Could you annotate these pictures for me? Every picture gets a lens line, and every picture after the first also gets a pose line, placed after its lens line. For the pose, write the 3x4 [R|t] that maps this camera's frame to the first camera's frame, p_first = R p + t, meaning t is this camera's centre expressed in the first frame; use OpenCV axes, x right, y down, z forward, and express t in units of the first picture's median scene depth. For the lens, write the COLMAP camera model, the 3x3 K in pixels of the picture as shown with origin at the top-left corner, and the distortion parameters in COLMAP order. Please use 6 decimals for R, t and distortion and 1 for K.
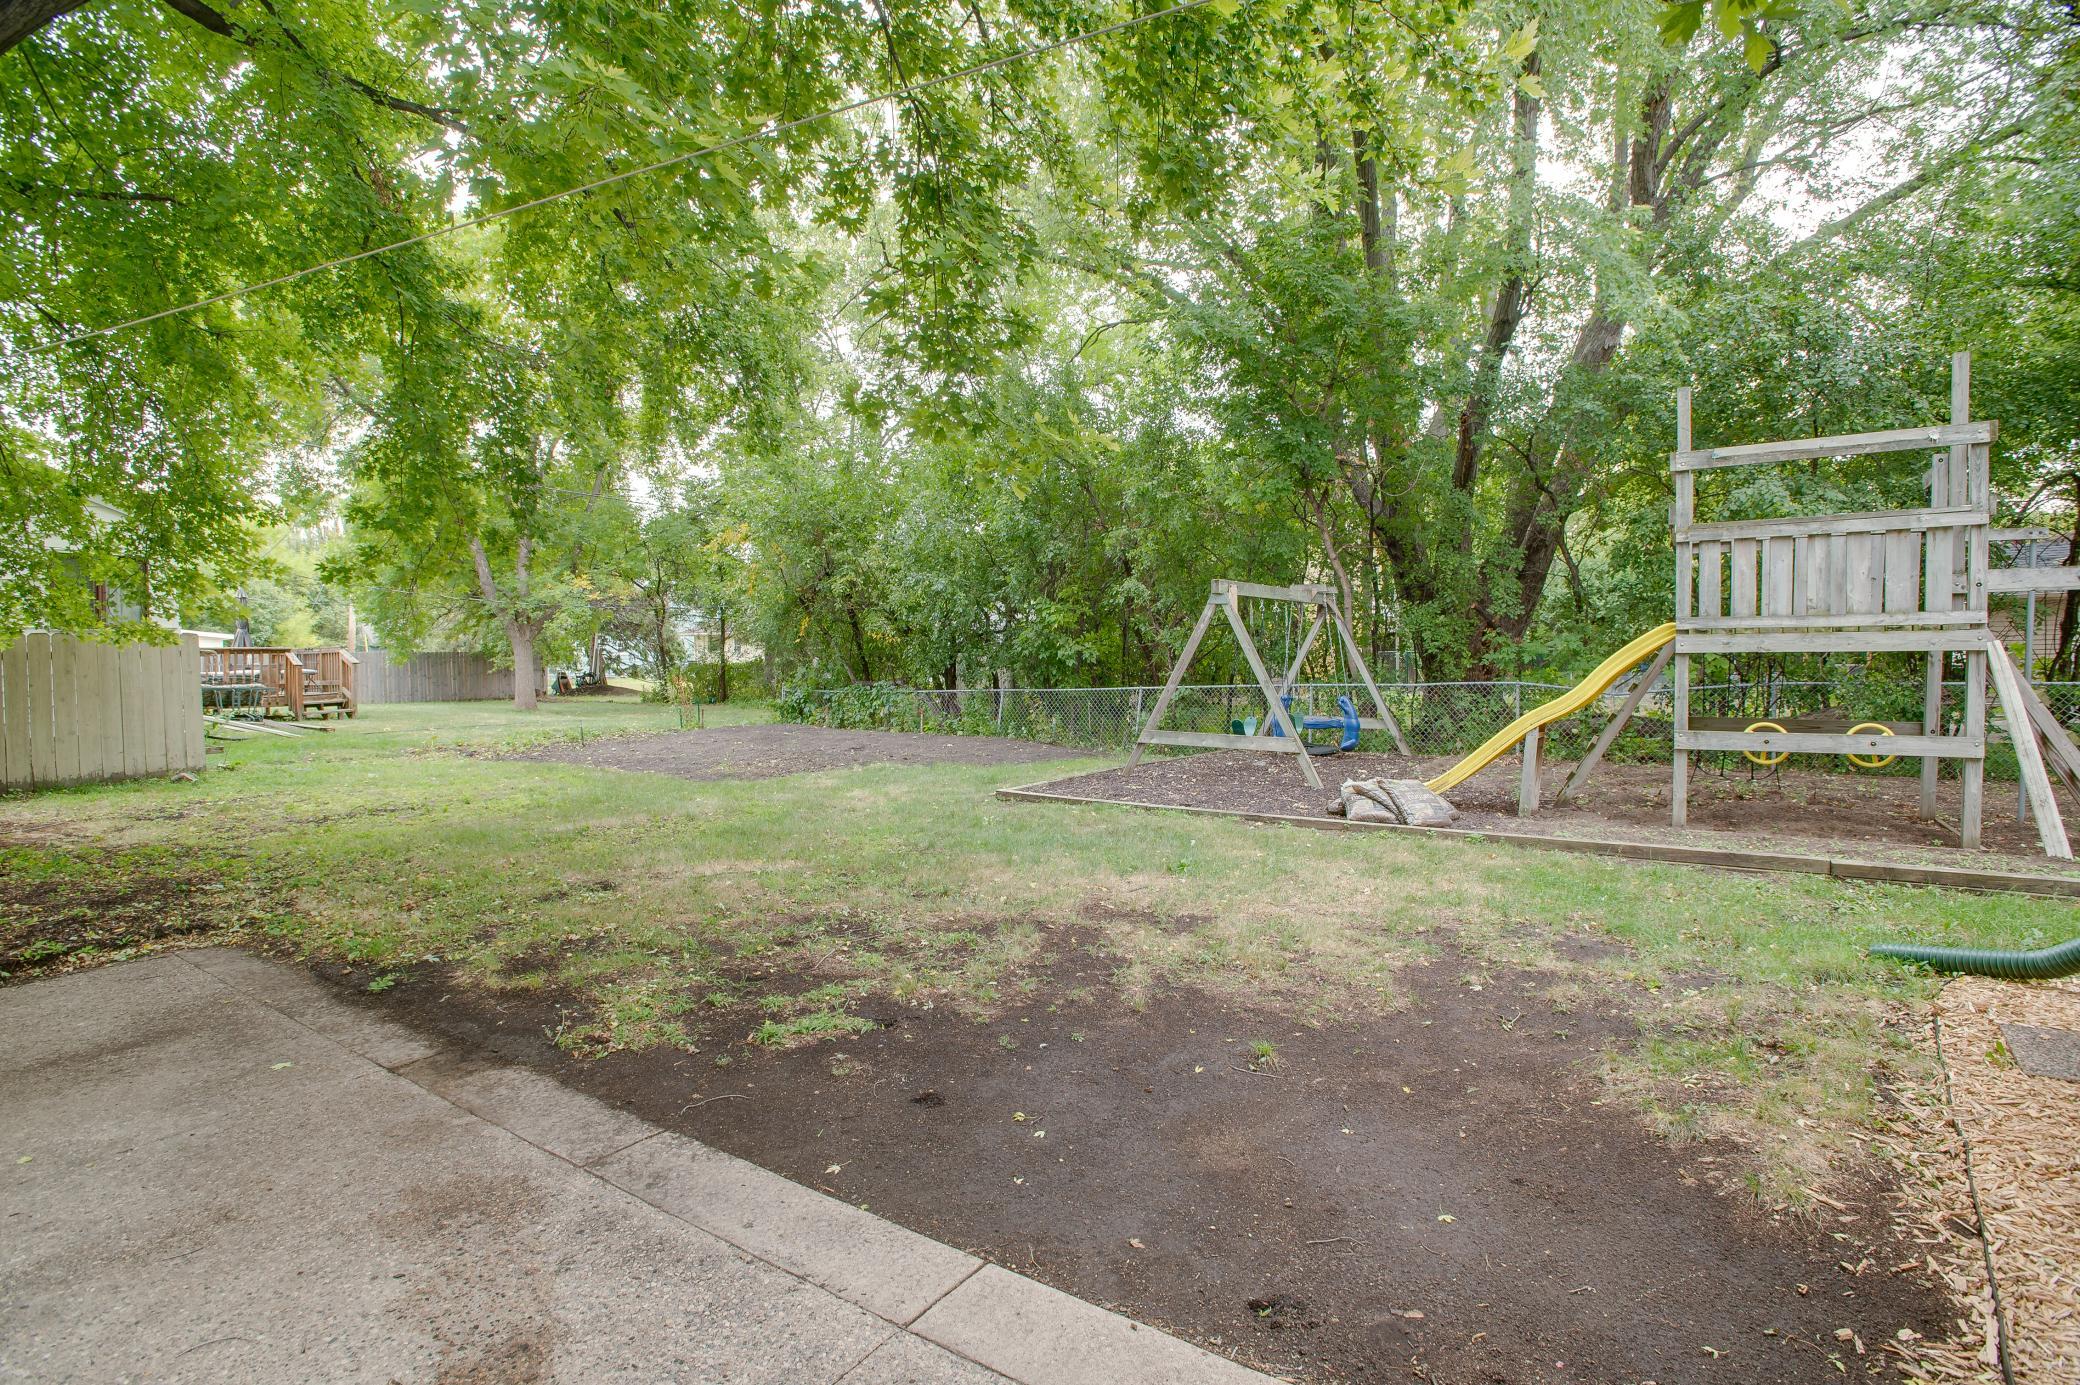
lens RADIAL K [[1012.4, 0, 1041.9], [0, 1012.4, 703.8], [0, 0, 1]] dist [-0.056776, 0.022806]
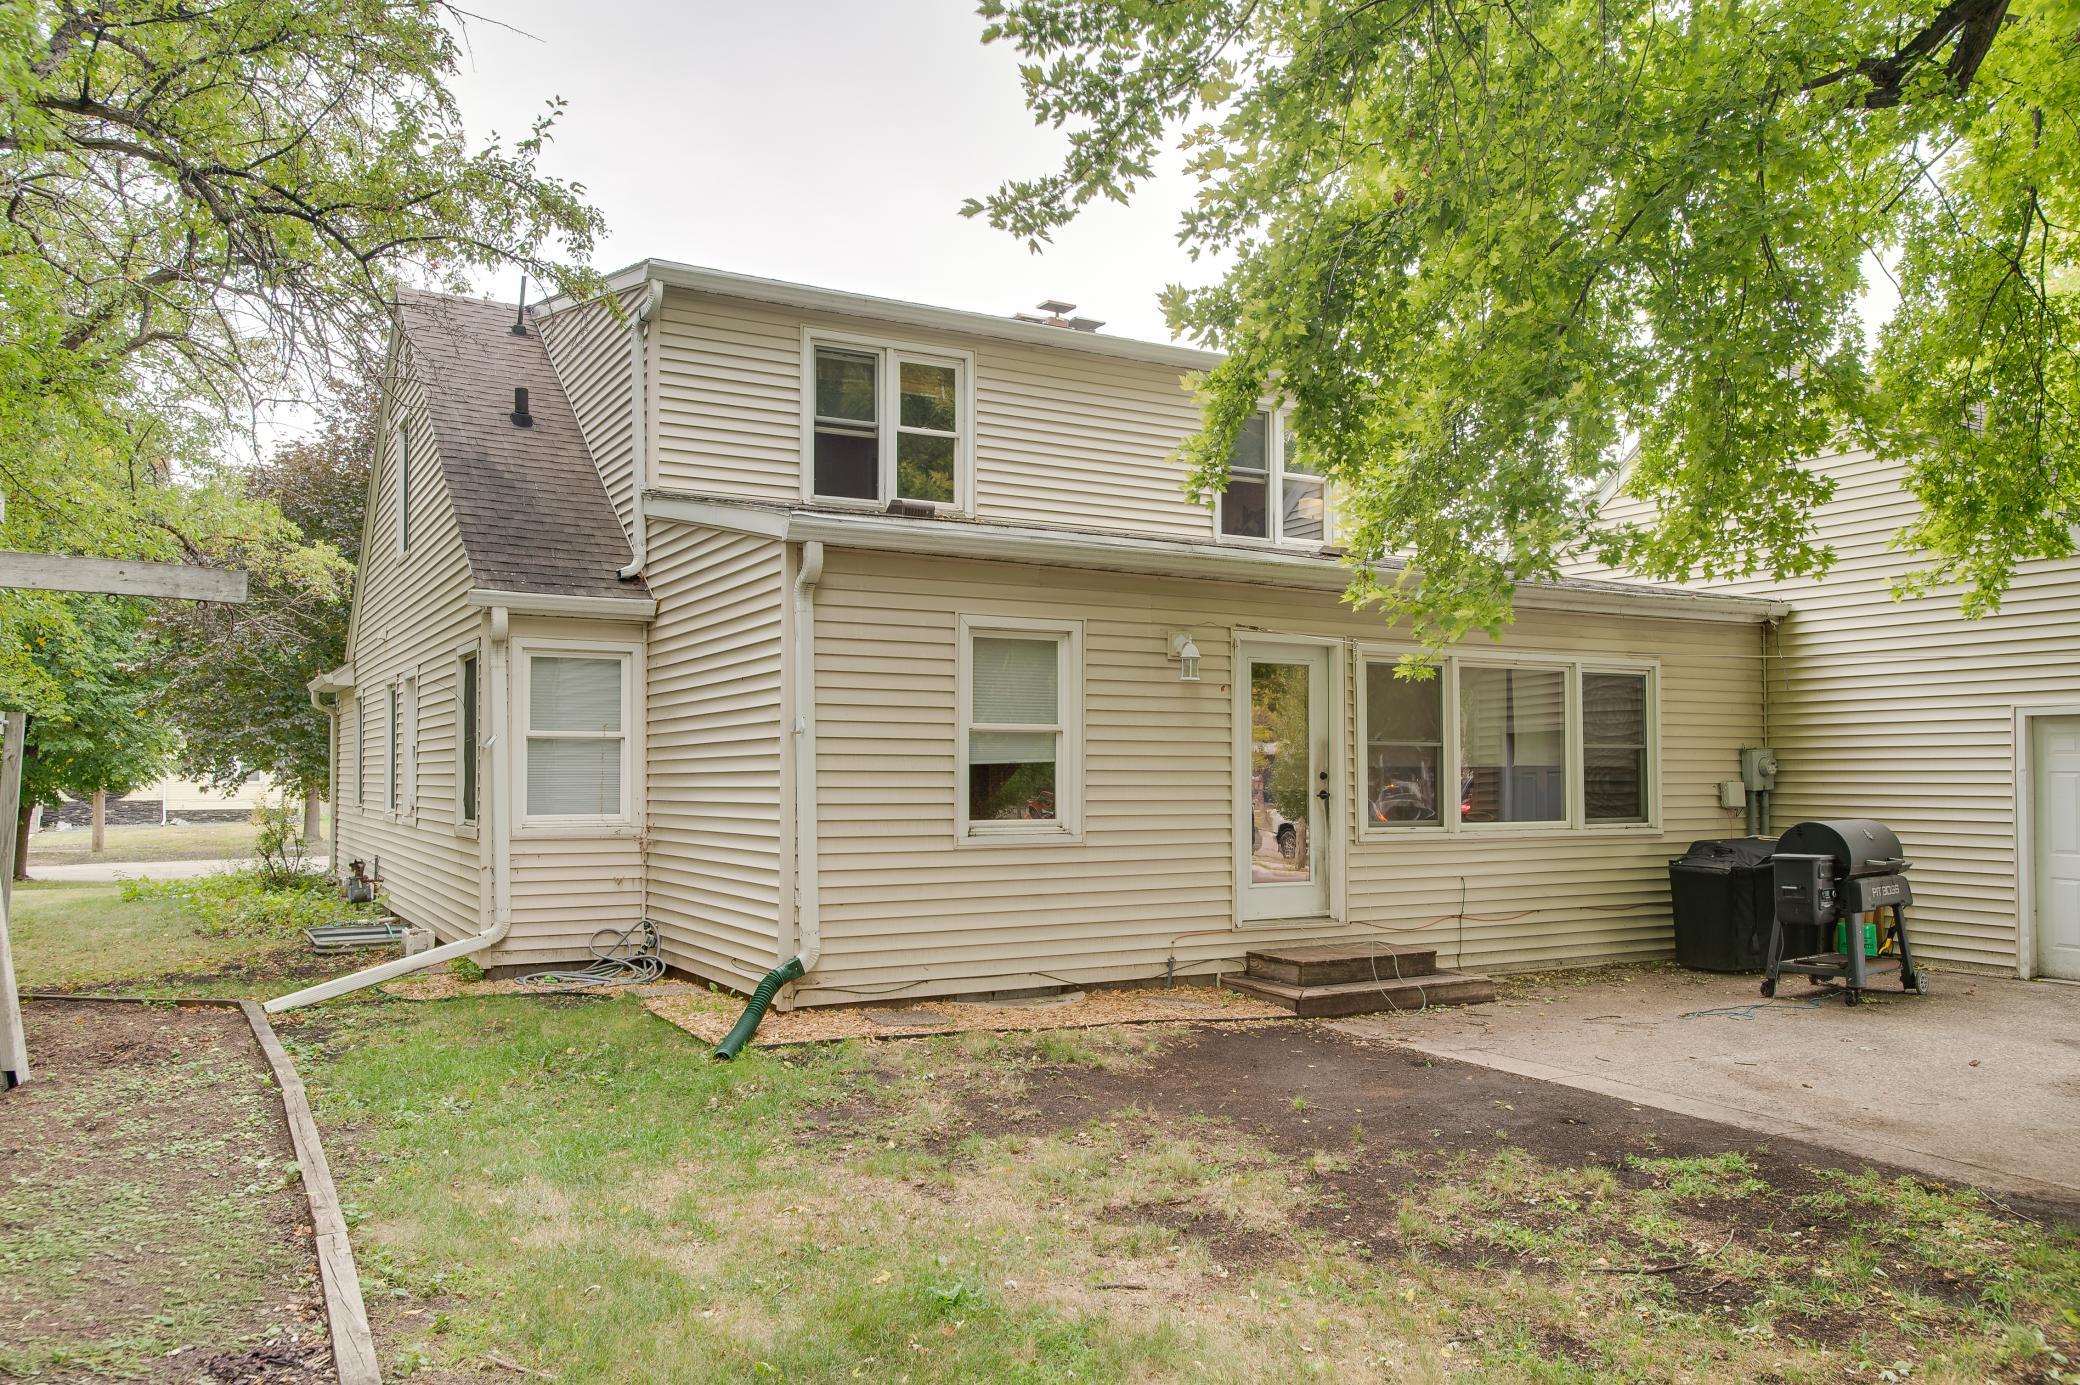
lens RADIAL K [[1532.5, 0, 1039.5], [0, 1532.5, 715.8], [0, 0, 1]] dist [-0.010662, 0.071657]
pose [[-0.898335, 0.028327, 0.438396, -0.316468], [0.036719, 0.999269, 0.010676, -0.166317], [-0.437773, 0.025688, -0.898718, 2.577236]]
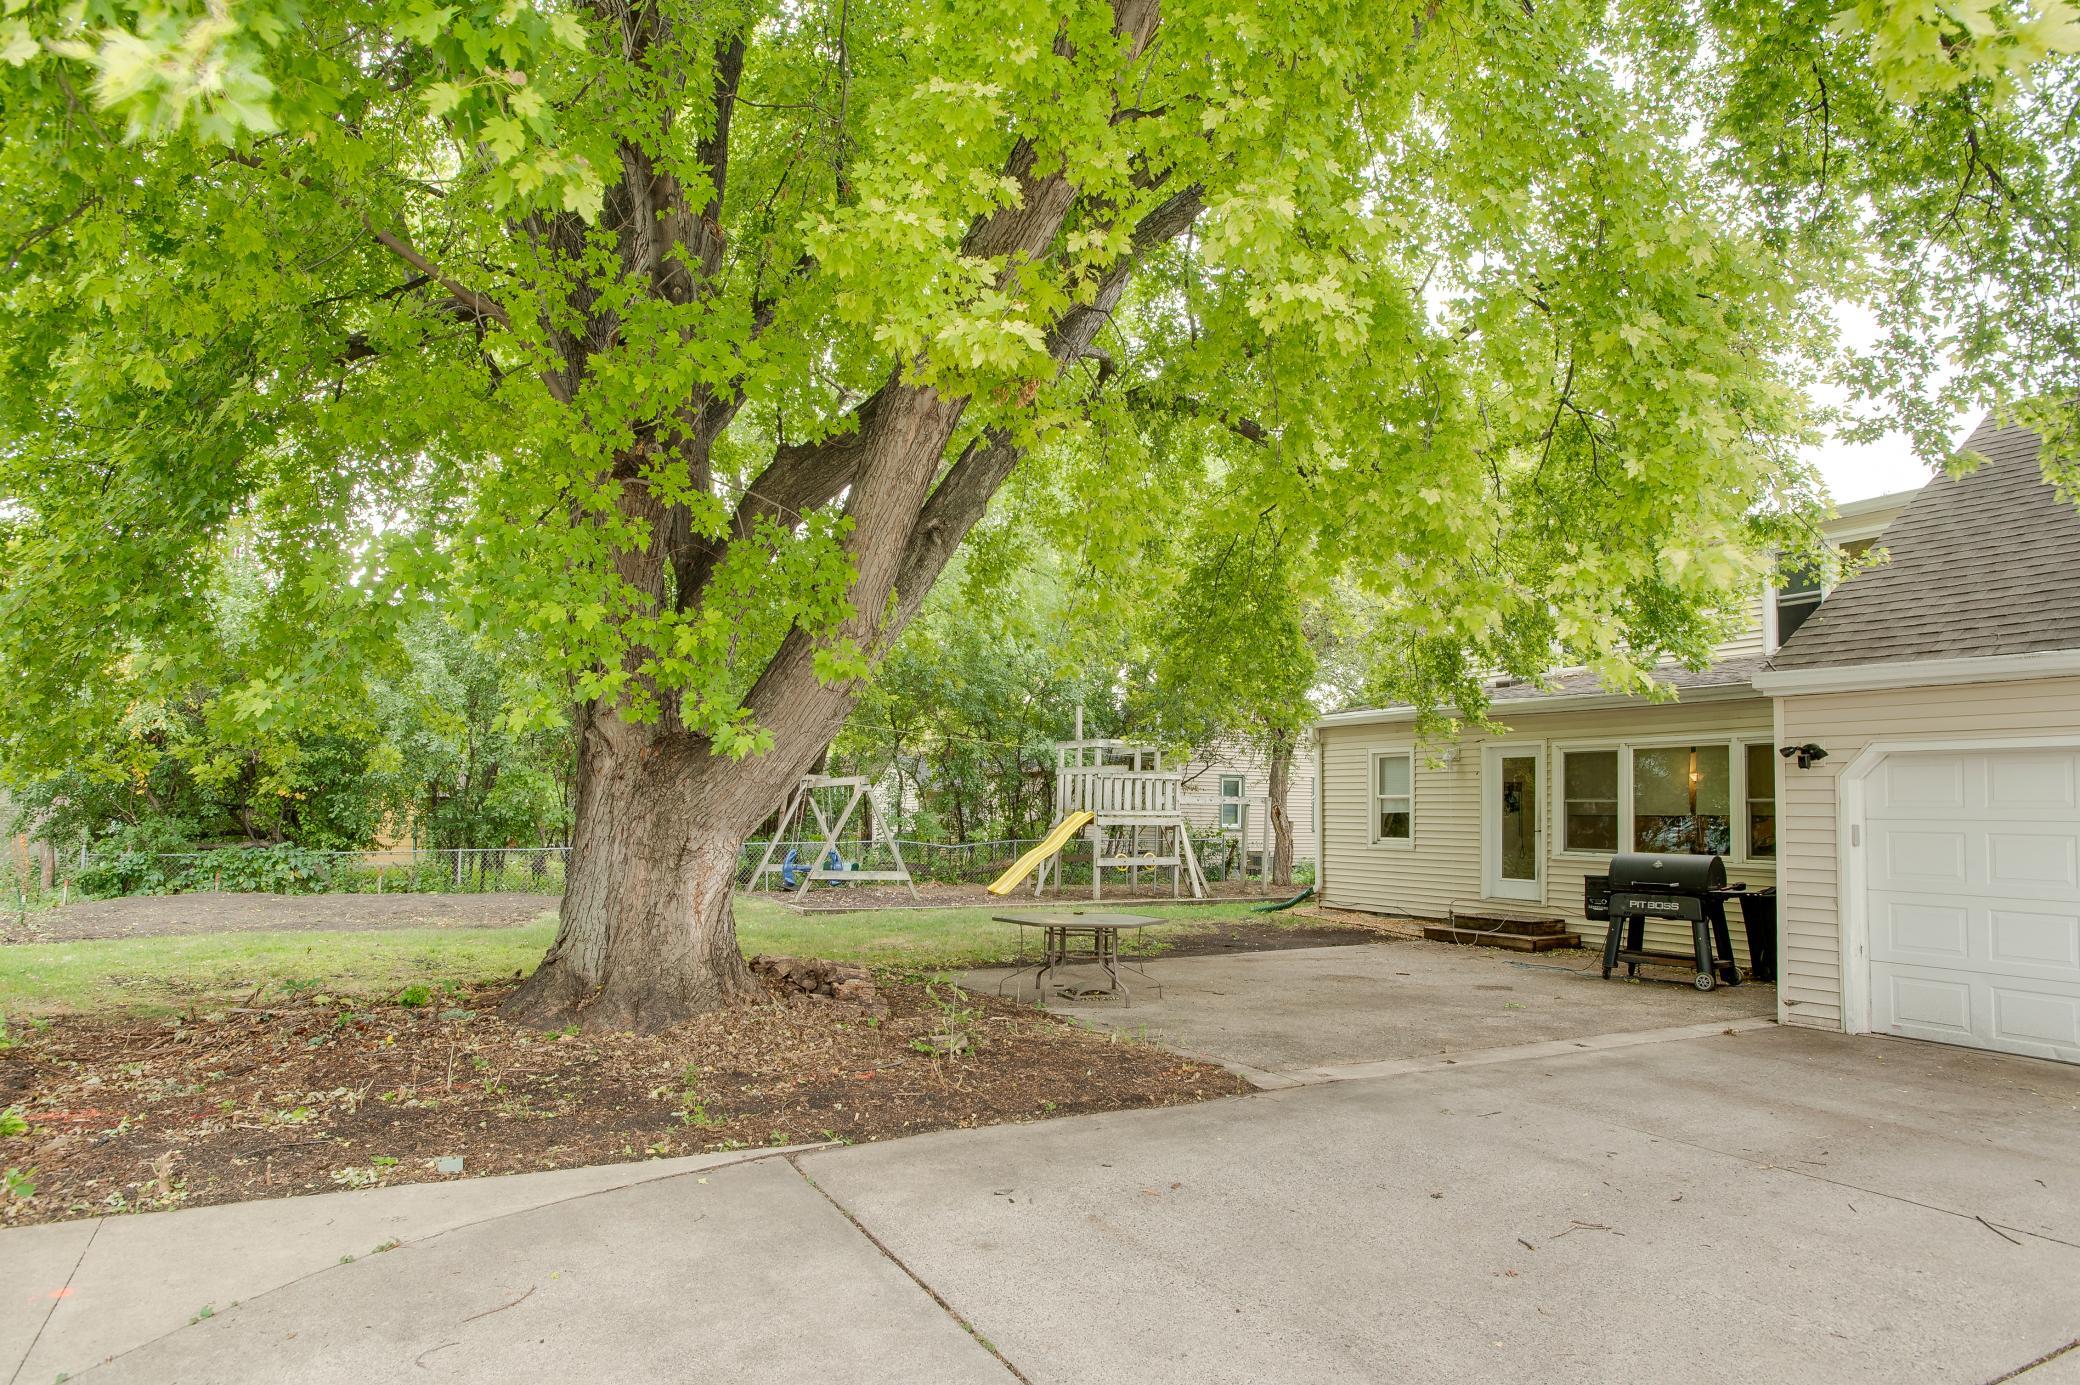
lens RADIAL K [[1210.2, 0, 1040.0], [0, 1210.2, 692.5], [0, 0, 1]] dist [-0.022991, 0.000875]
pose [[0.447843, 0.108750, 0.887474, -3.489845], [0.030811, 0.990109, -0.136875, 0.049680], [-0.893581, 0.088642, 0.440063, -0.255283]]
